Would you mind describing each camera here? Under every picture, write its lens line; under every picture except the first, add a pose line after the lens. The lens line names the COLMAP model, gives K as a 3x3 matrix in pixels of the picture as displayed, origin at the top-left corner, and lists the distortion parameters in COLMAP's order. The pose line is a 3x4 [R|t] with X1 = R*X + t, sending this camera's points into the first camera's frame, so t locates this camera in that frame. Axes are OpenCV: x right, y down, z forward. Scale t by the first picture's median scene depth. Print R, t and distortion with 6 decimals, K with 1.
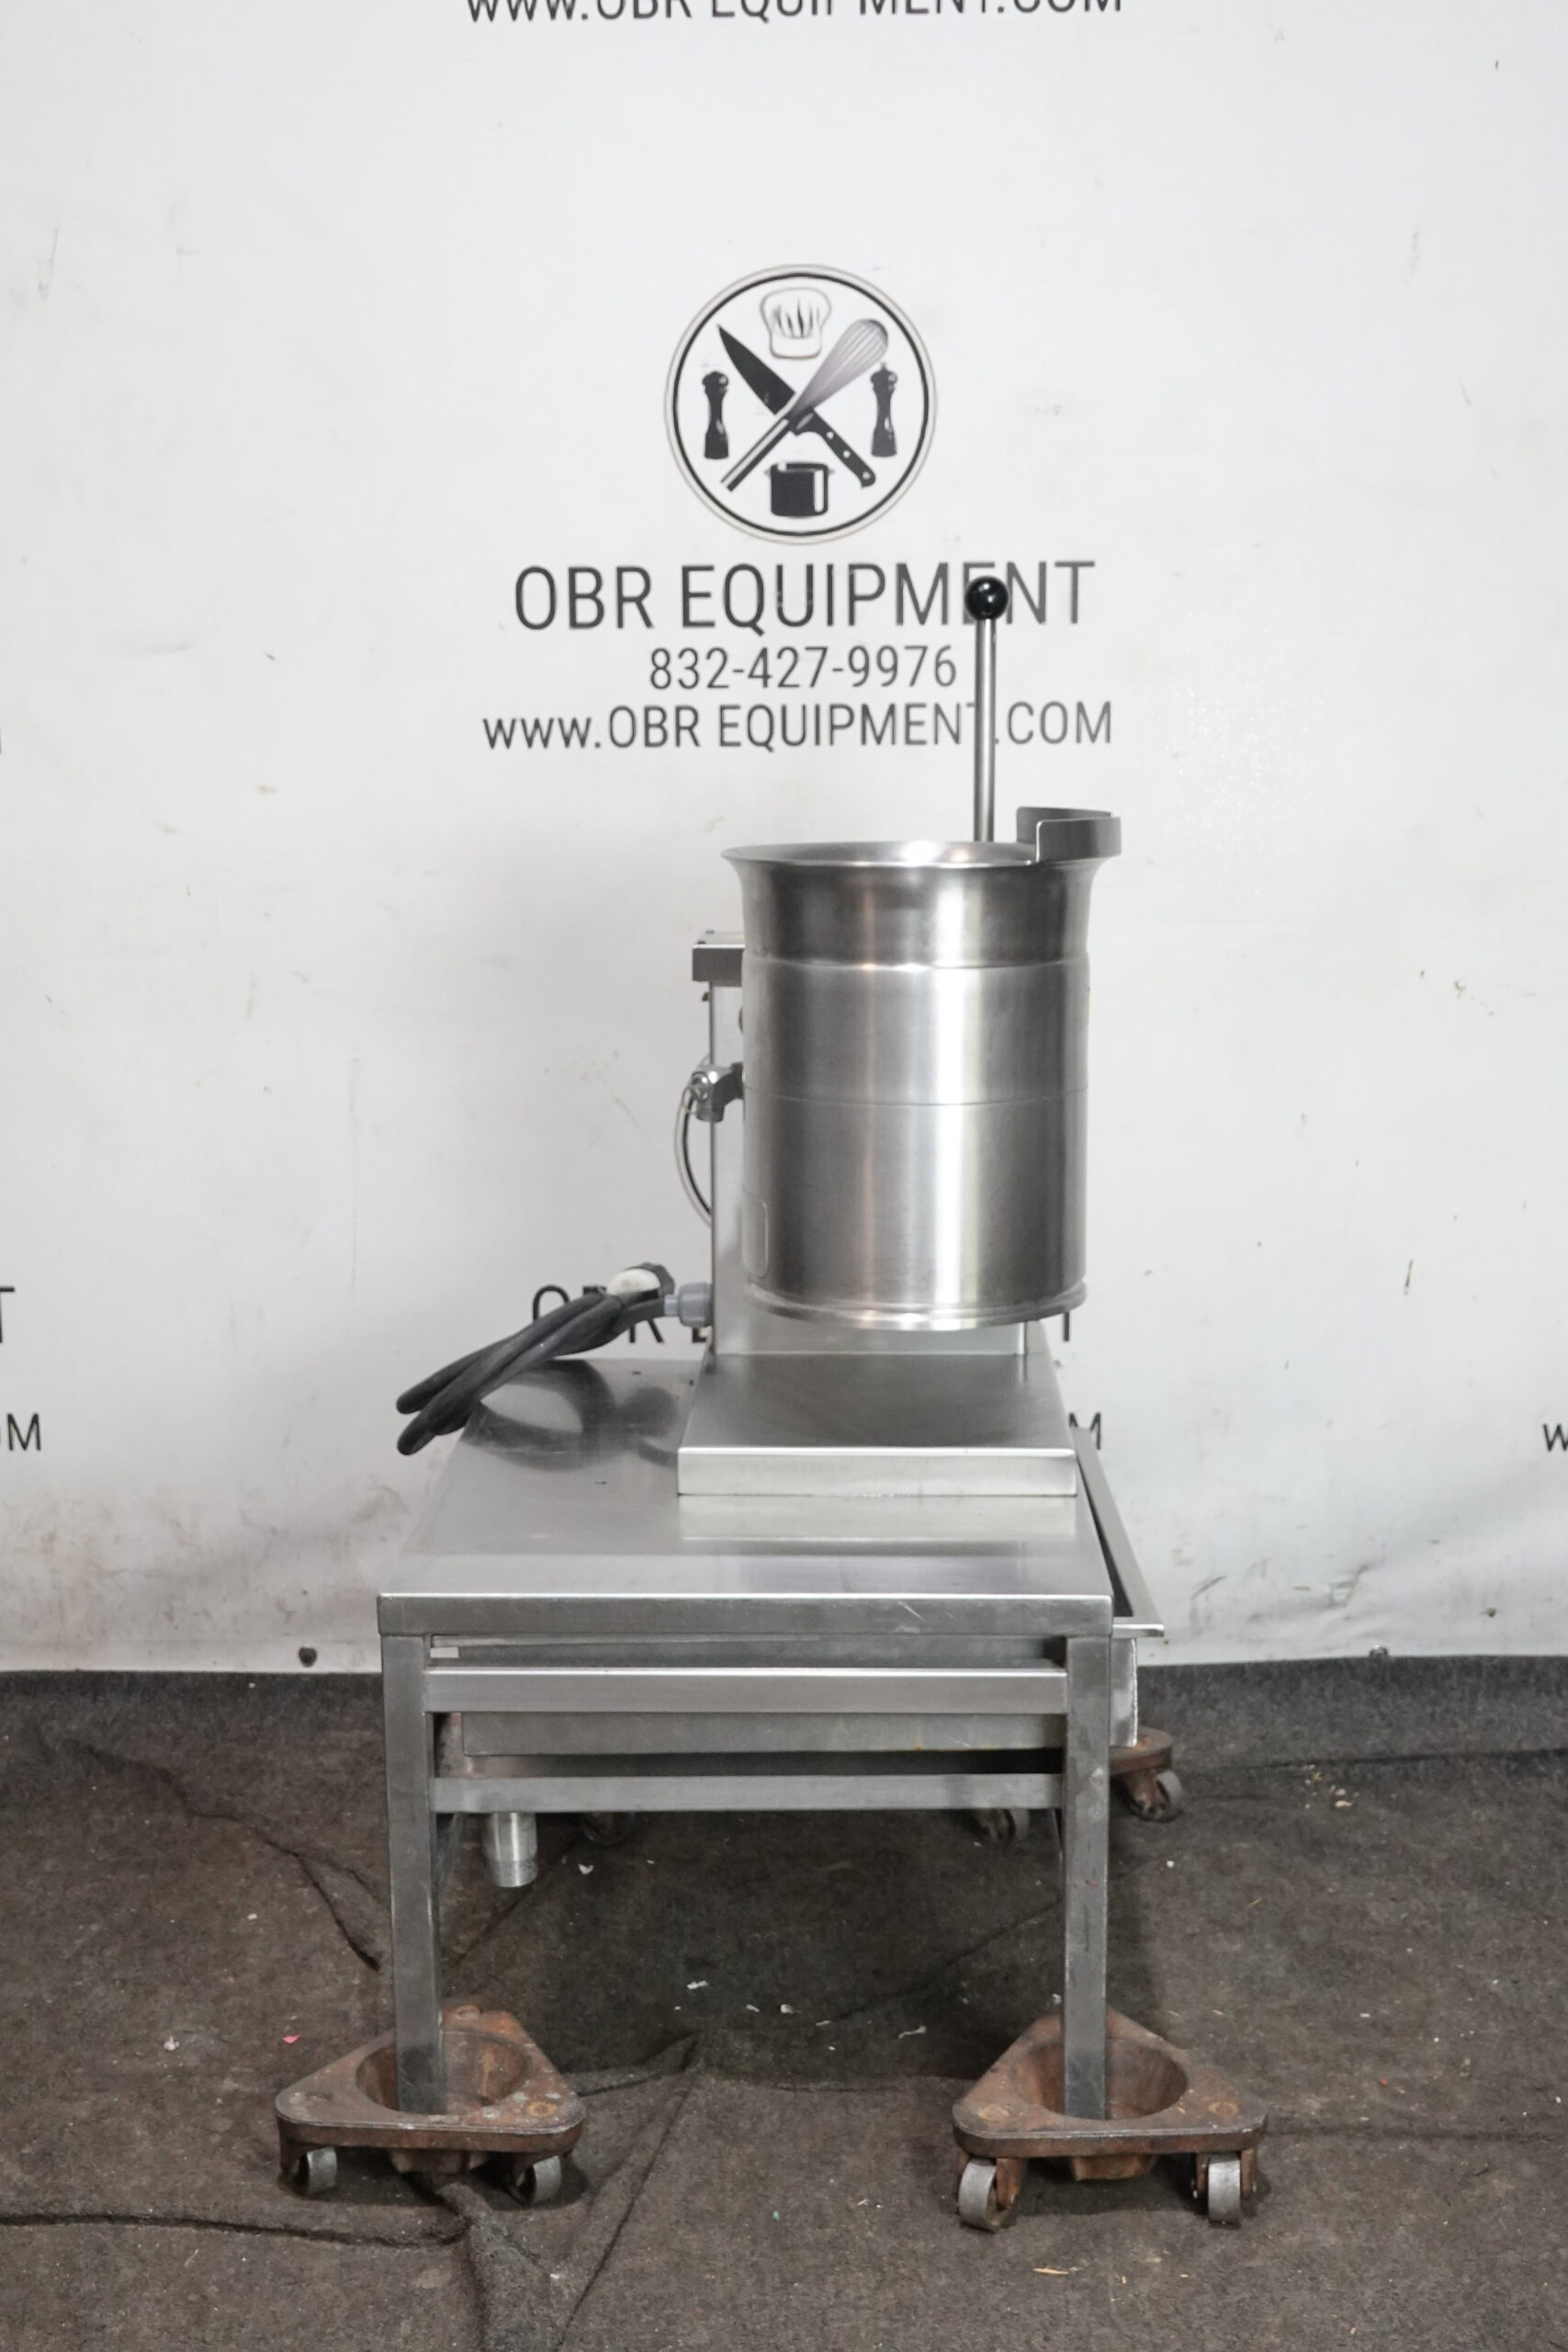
lens RADIAL K [[3061.0, 0, 709.7], [0, 3061.0, 1189.5], [0, 0, 1]] dist [0.019928, 0.033420]
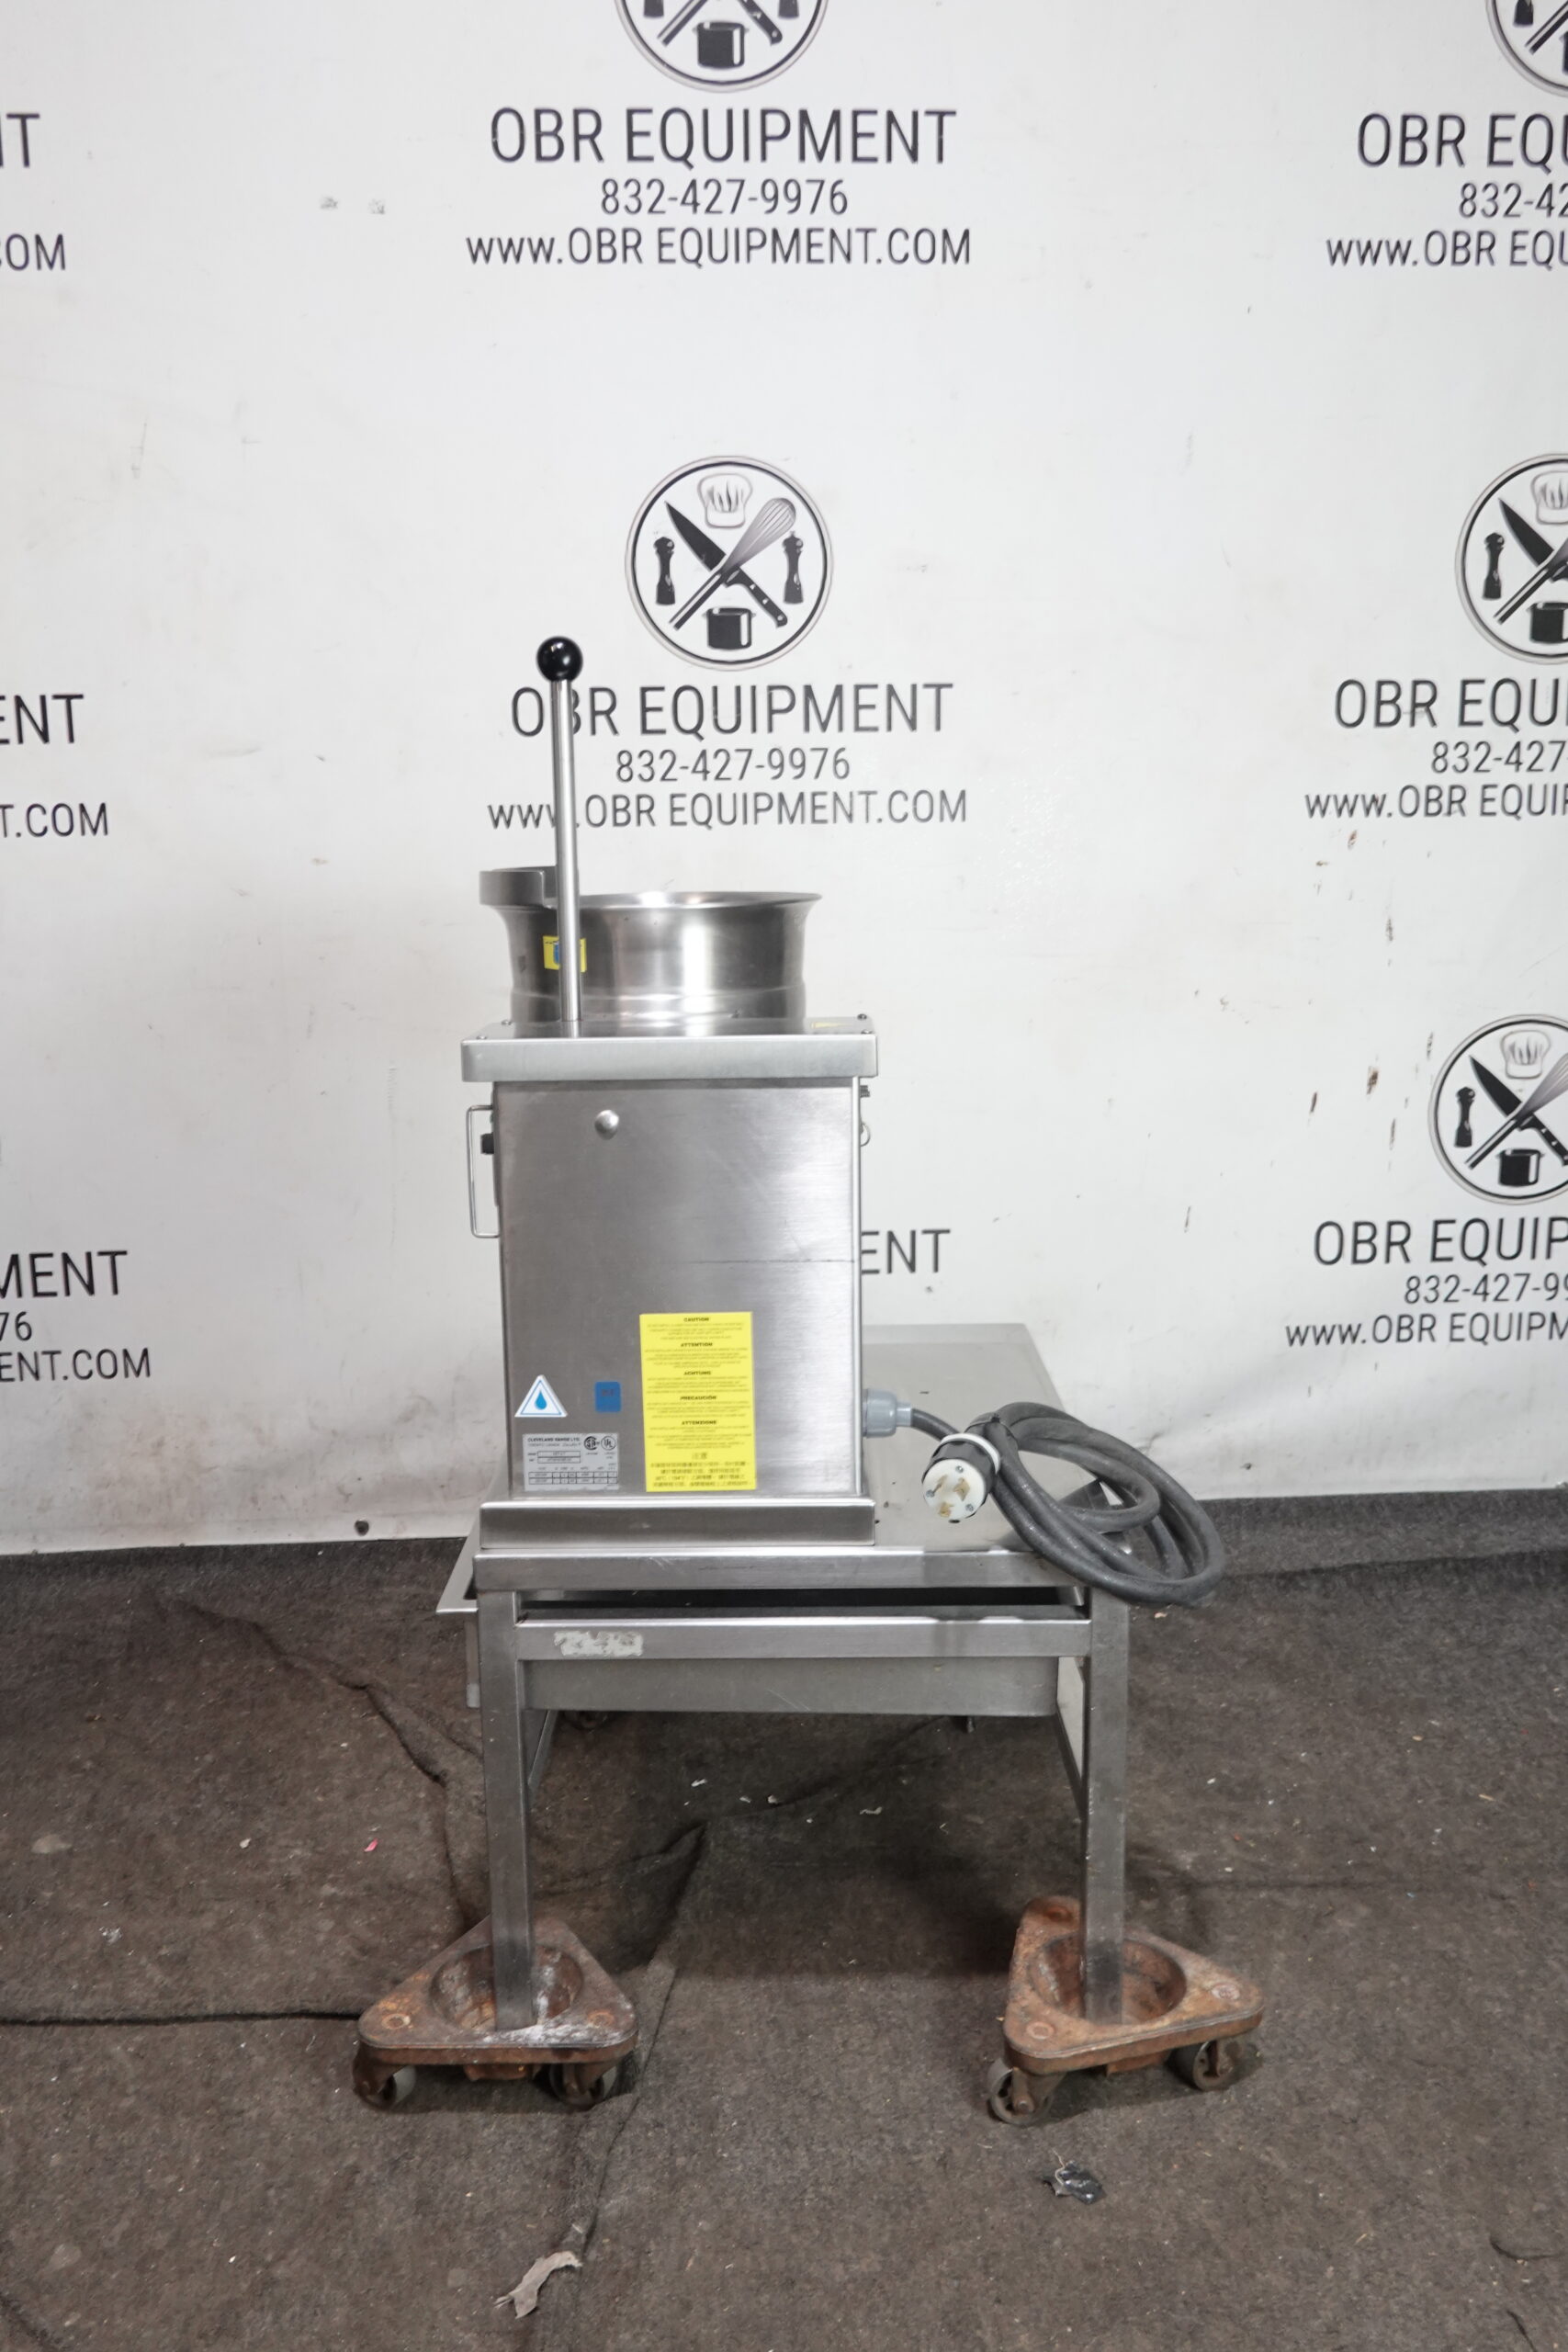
lens RADIAL K [[2114.4, 0, 784.0], [0, 2114.4, 1176.0], [0, 0, 1]] dist [0.003245, 0.017315]
pose [[0.995977, -0.019577, 0.087443, -0.030892], [0.019125, 0.999799, 0.006011, 0.000525], [-0.087543, -0.004314, 0.996151, 0.096272]]
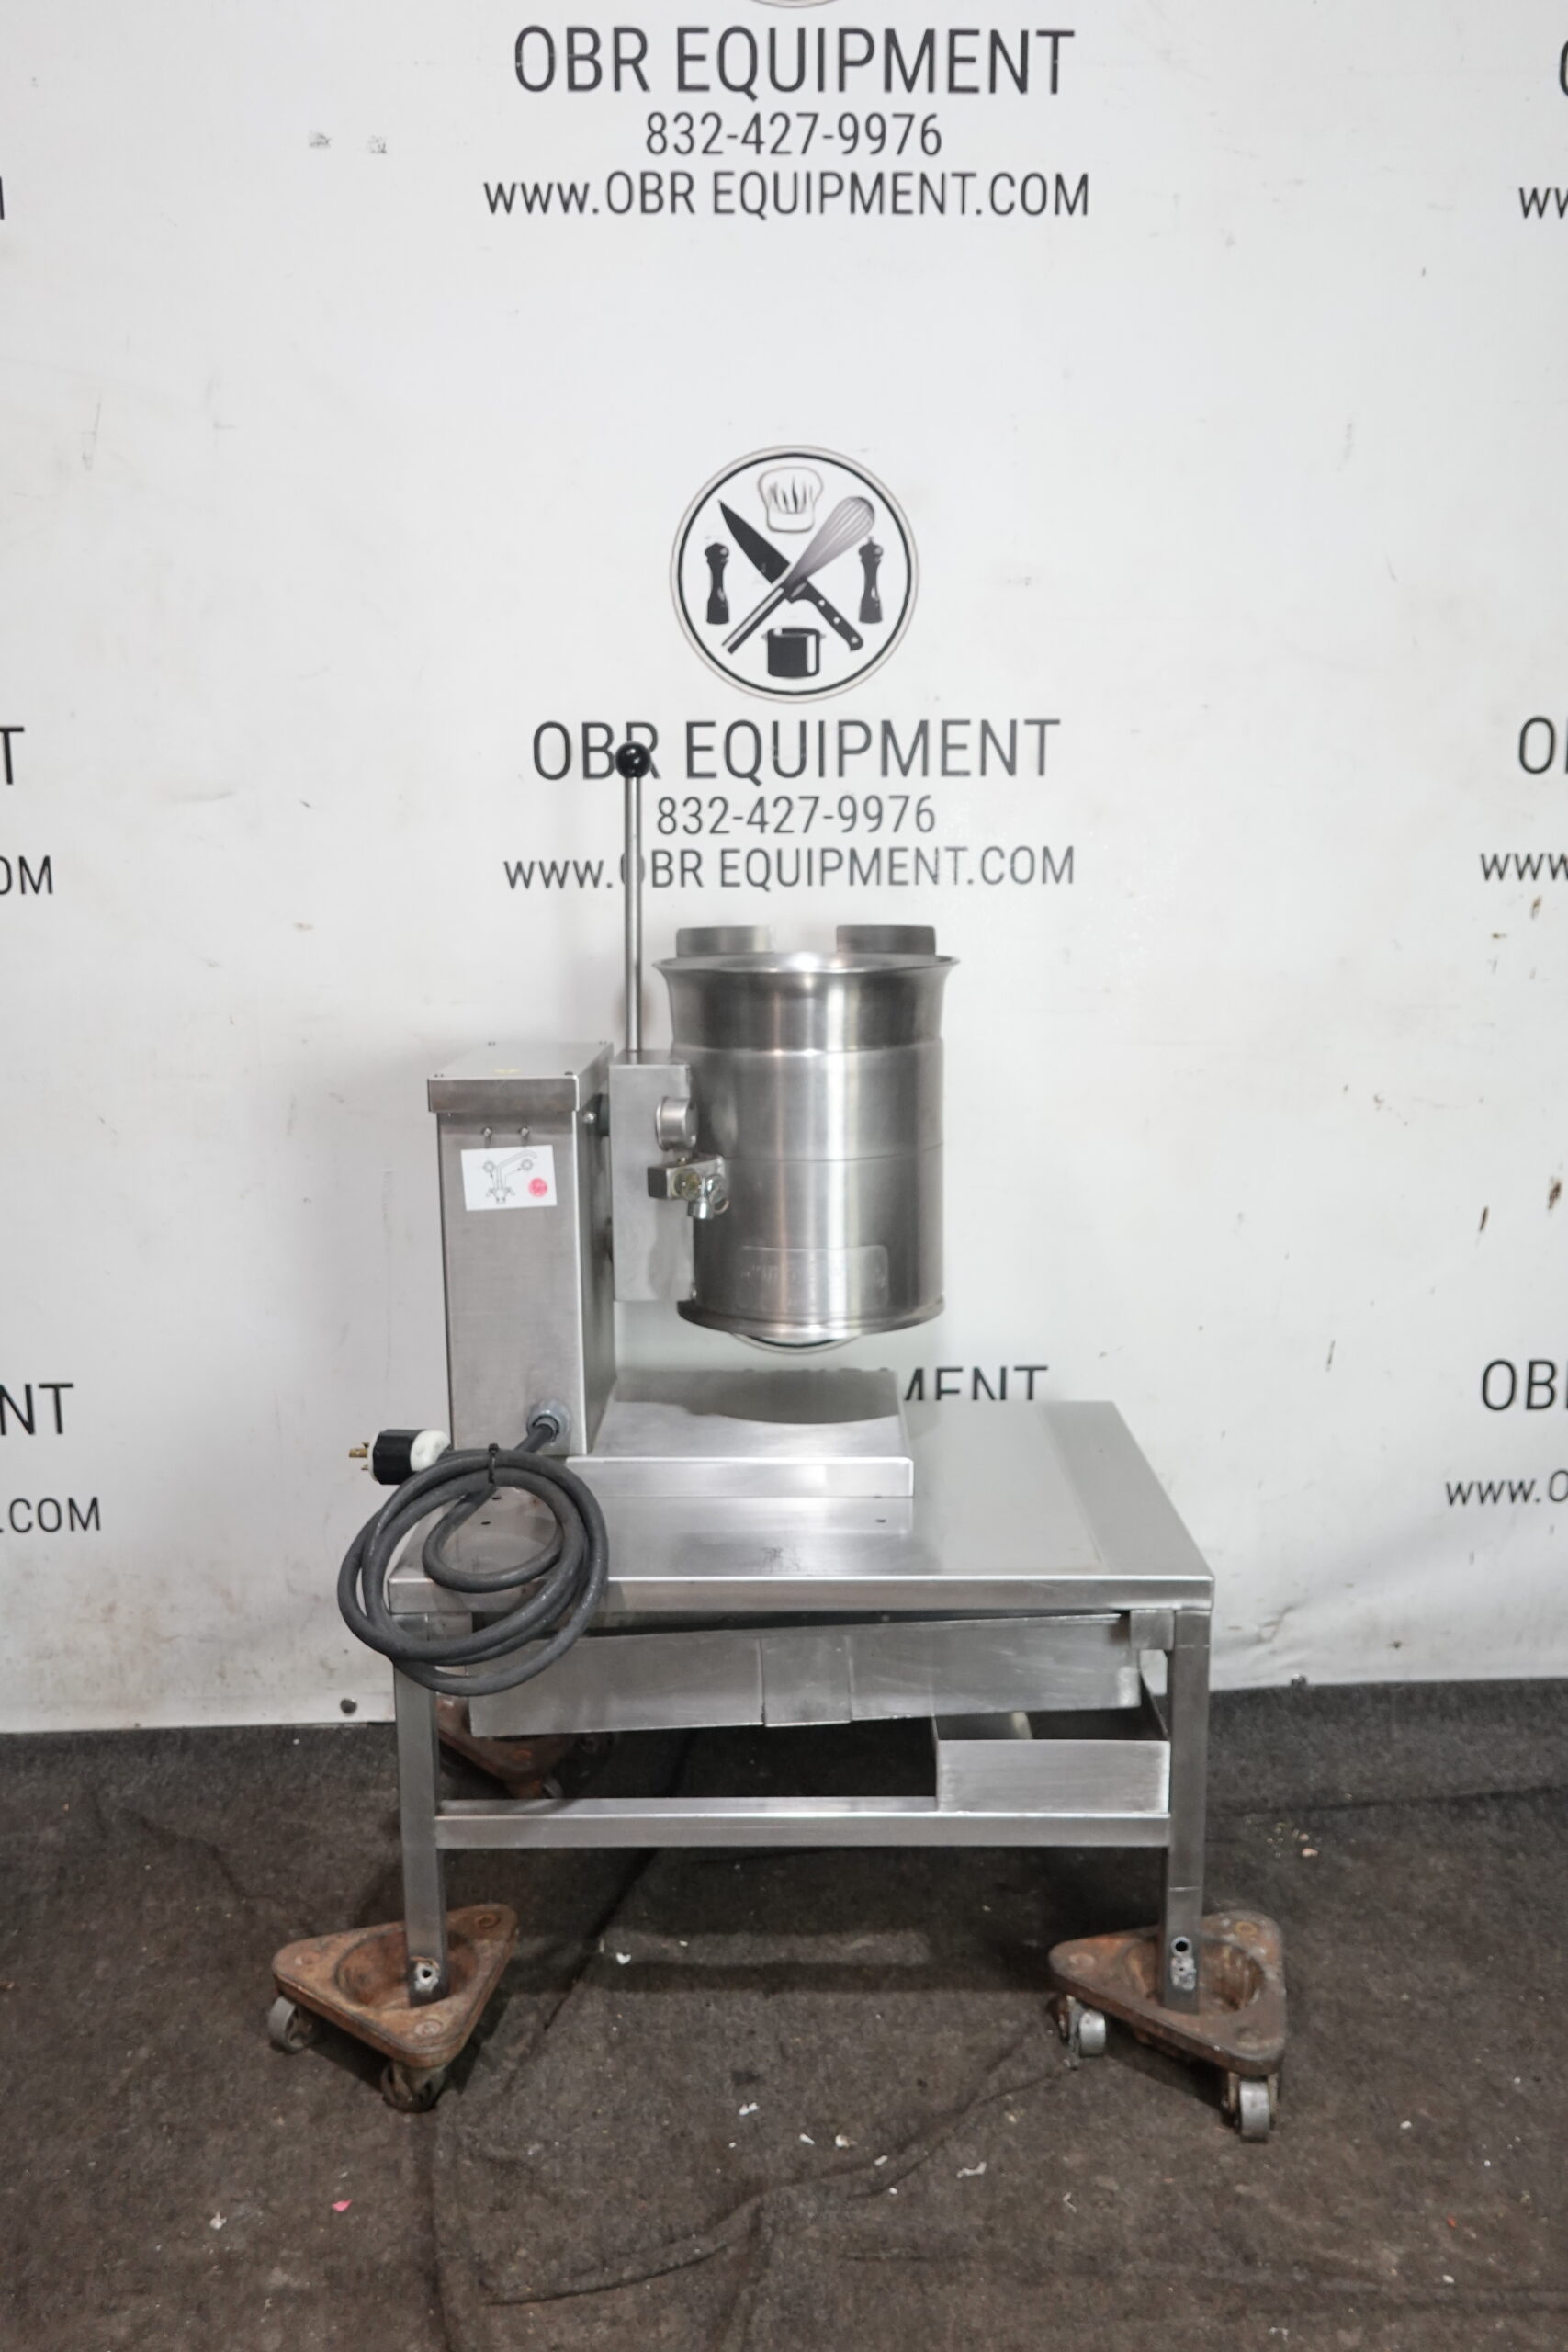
lens RADIAL K [[2208.5, 0, 784.0], [0, 2208.5, 1199.8], [0, 0, 1]] dist [0.015311, -0.004334]
pose [[0.997480, -0.010096, 0.070222, -0.031469], [0.010346, 0.999941, -0.003197, -0.029967], [-0.070186, 0.003915, 0.997526, 0.210917]]
